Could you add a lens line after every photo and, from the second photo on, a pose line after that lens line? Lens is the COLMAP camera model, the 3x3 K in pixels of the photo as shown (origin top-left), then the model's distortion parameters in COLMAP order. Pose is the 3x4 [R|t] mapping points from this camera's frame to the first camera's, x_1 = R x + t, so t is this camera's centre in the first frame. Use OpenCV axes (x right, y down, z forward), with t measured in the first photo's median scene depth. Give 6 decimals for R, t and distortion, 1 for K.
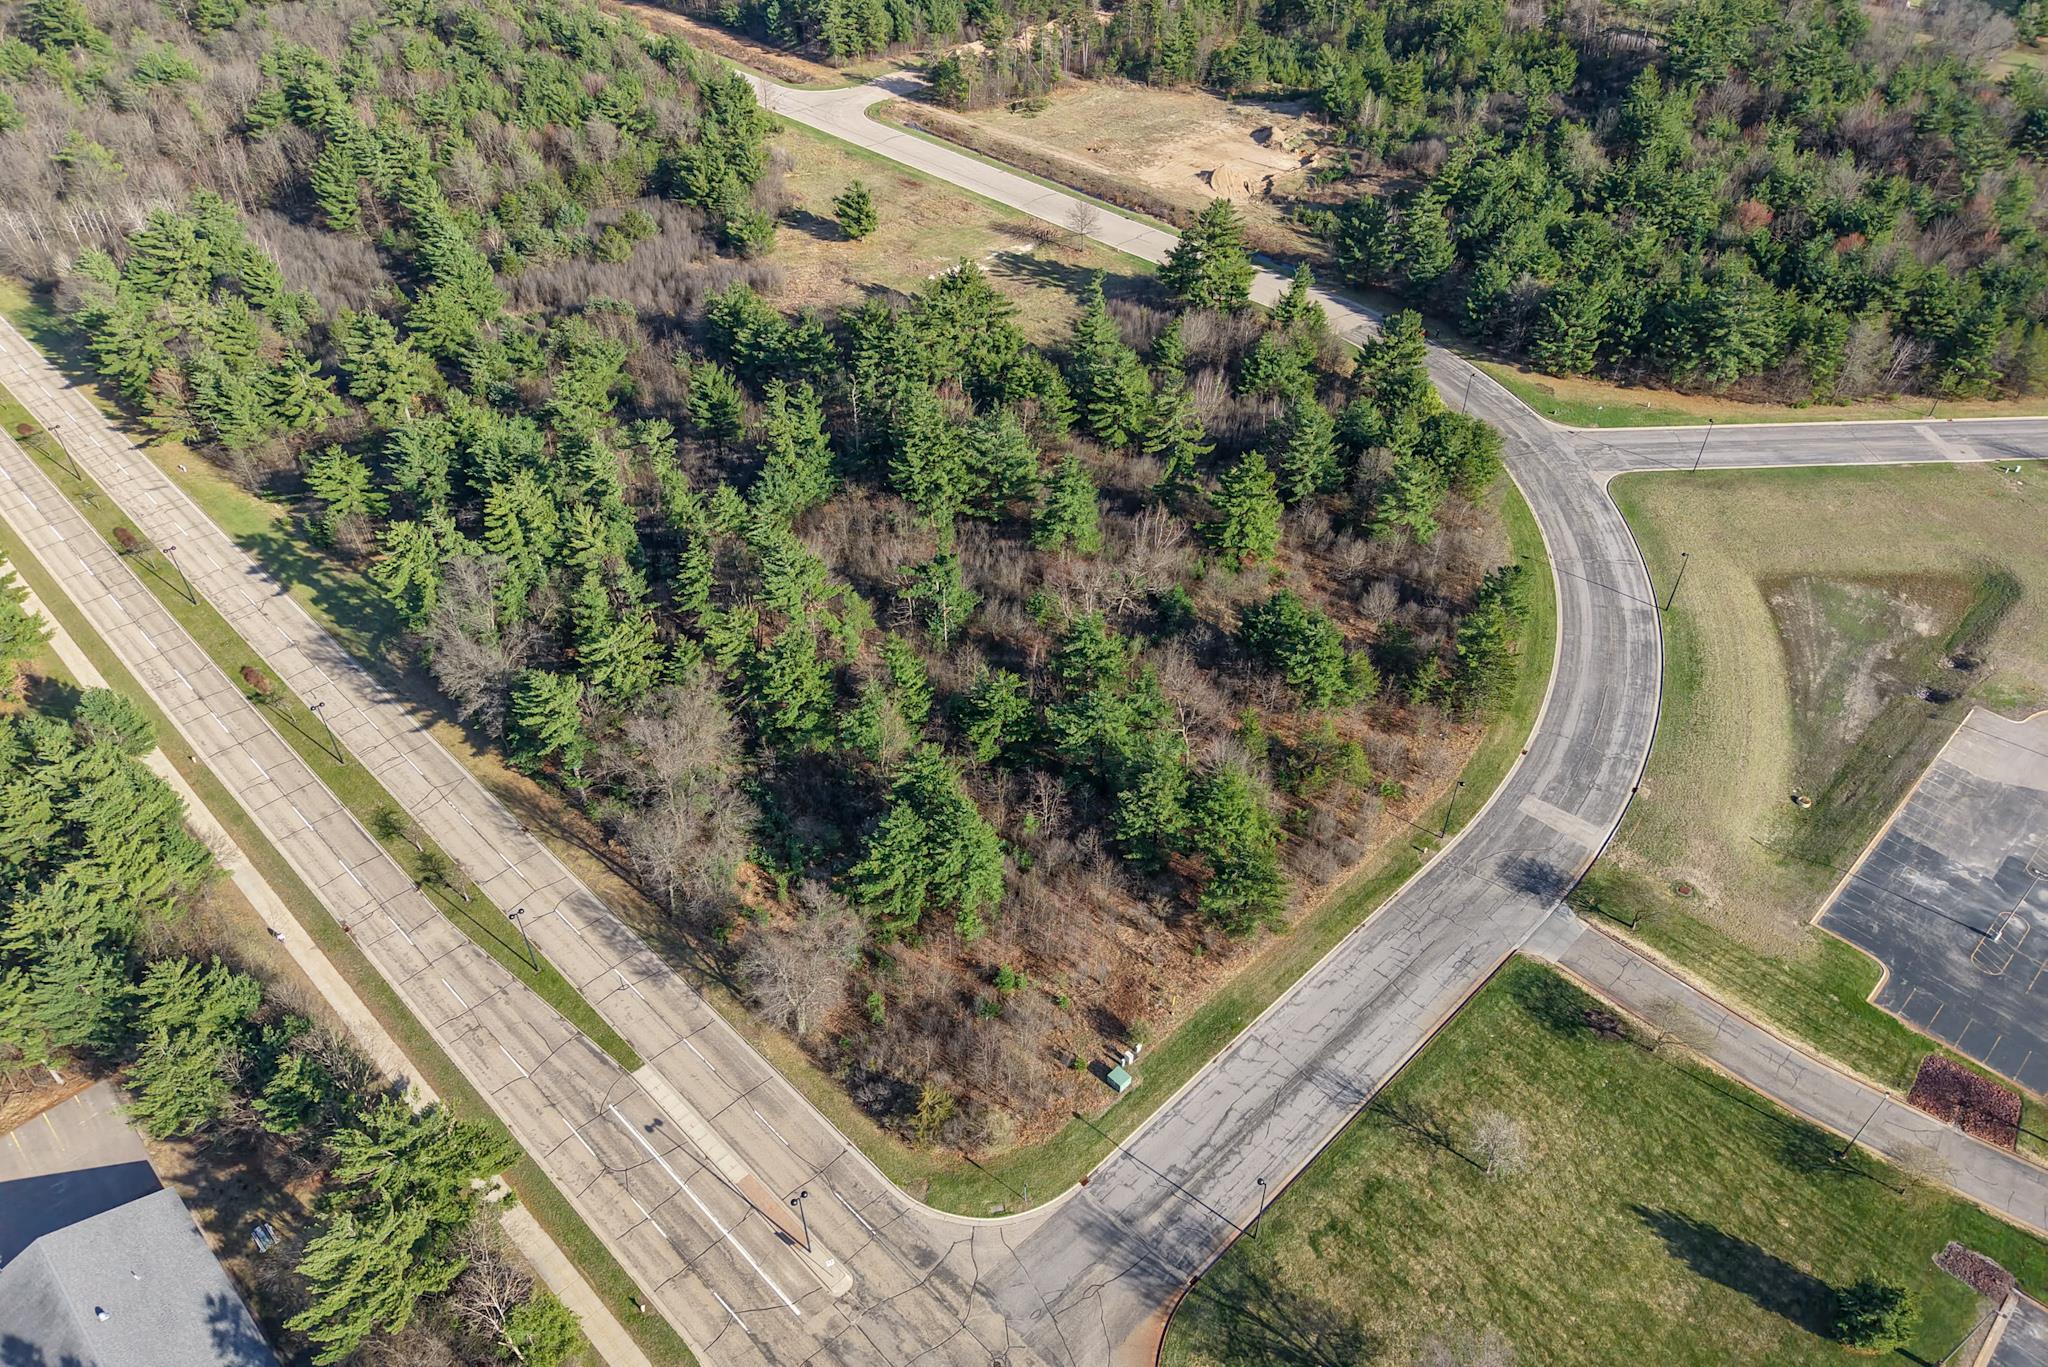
lens RADIAL K [[1427.7, 0, 1040.6], [0, 1427.7, 682.7], [0, 0, 1]] dist [0.040741, -0.048006]
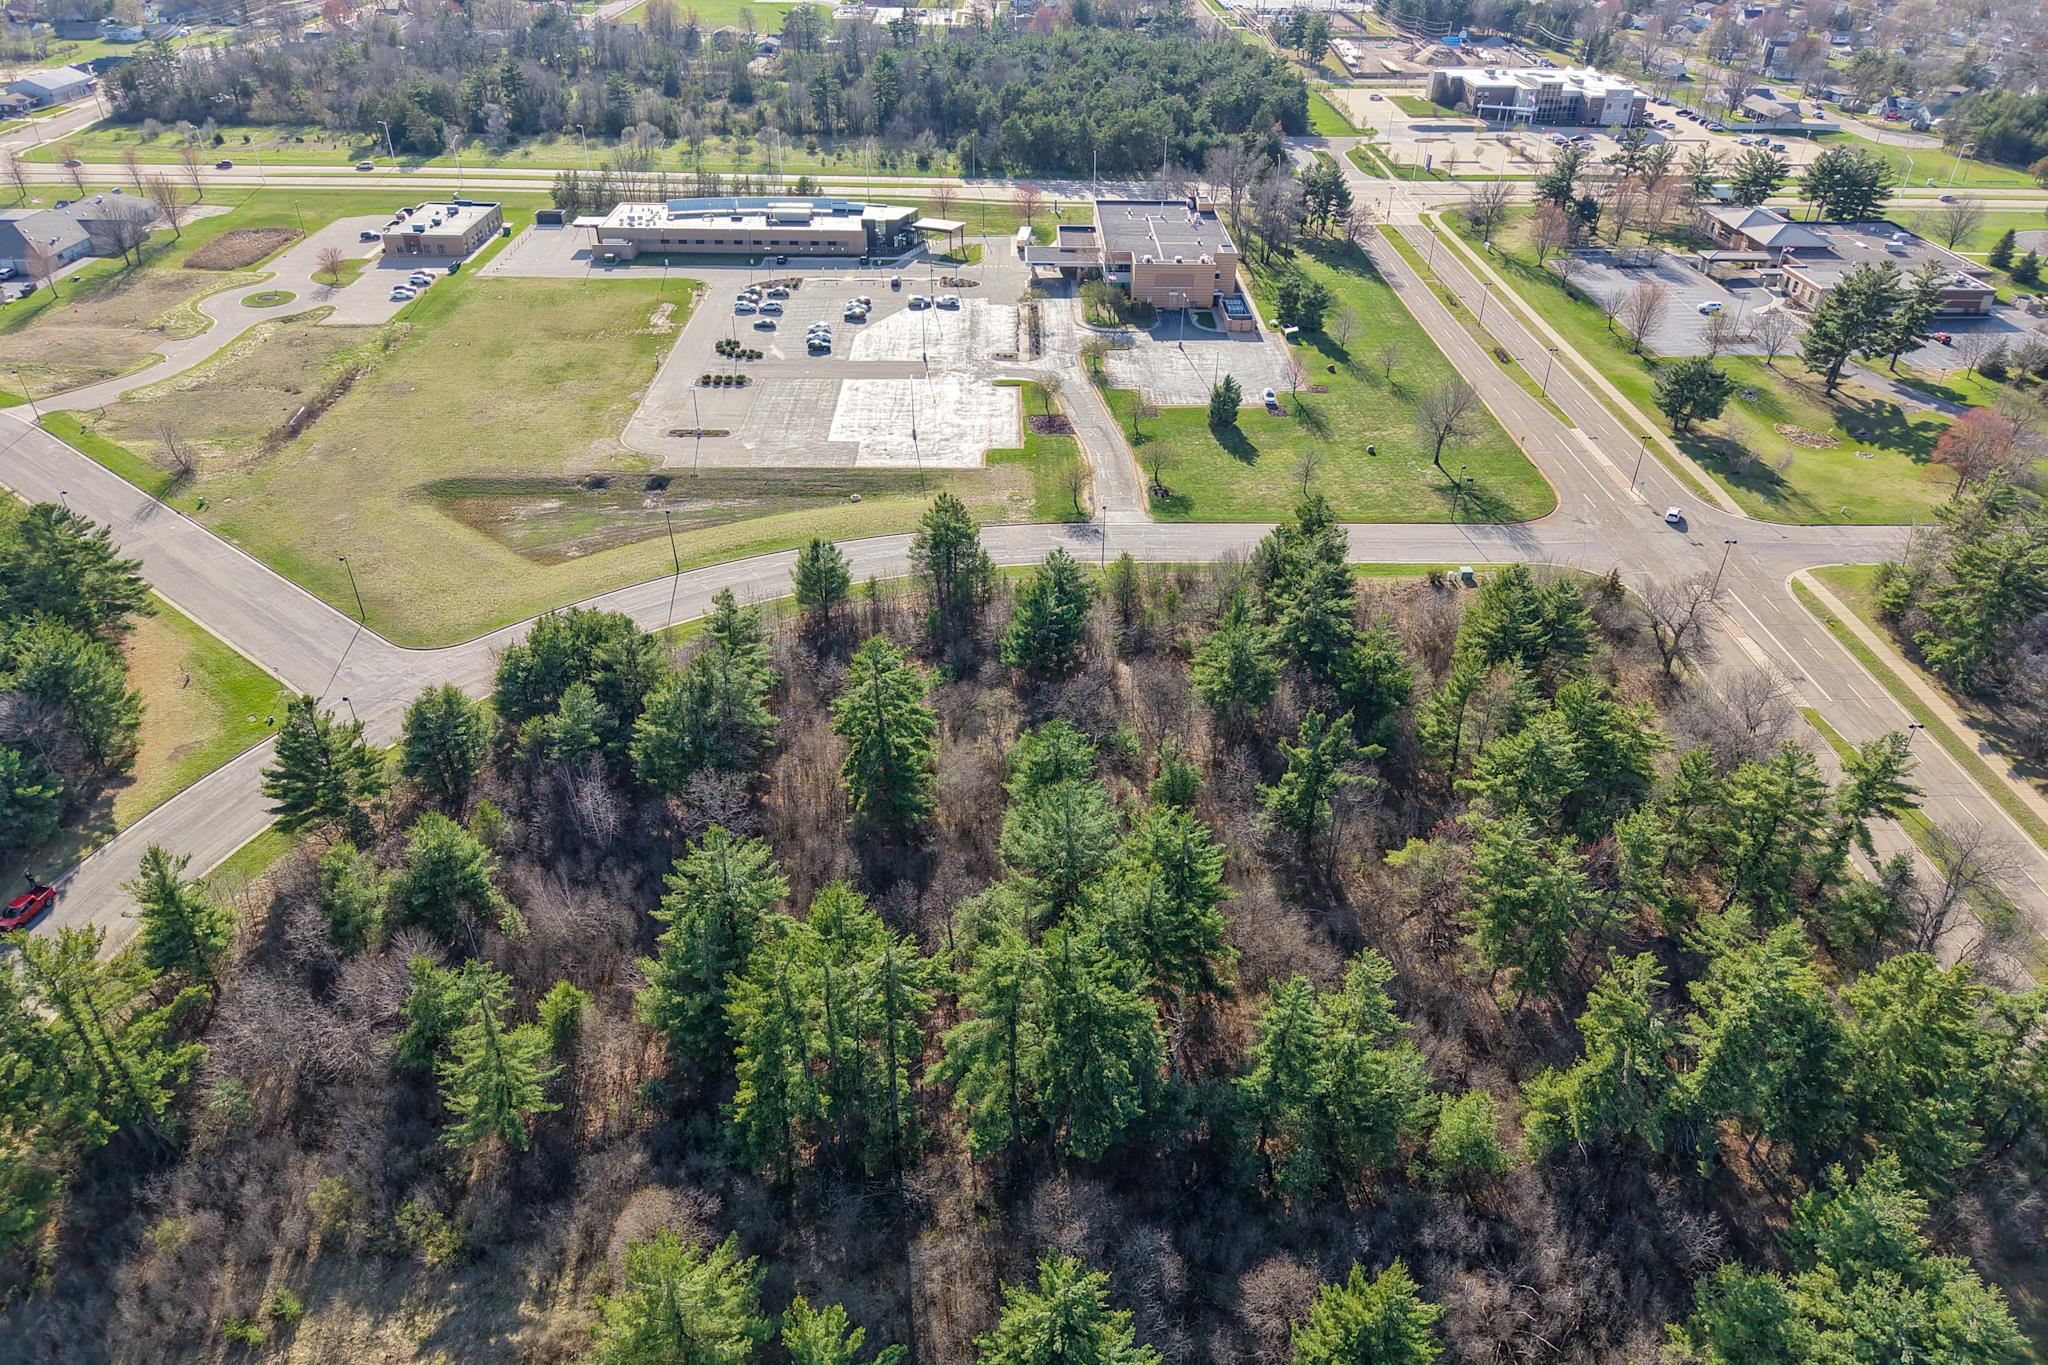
lens RADIAL K [[1427.7, 0, 1040.6], [0, 1427.7, 681.7], [0, 0, 1]] dist [0.040741, -0.048006]
pose [[-0.717985, -0.377245, 0.584965, -0.441590], [0.431803, 0.417743, 0.799398, -0.854021], [-0.545934, 0.826545, -0.137038, 1.273765]]
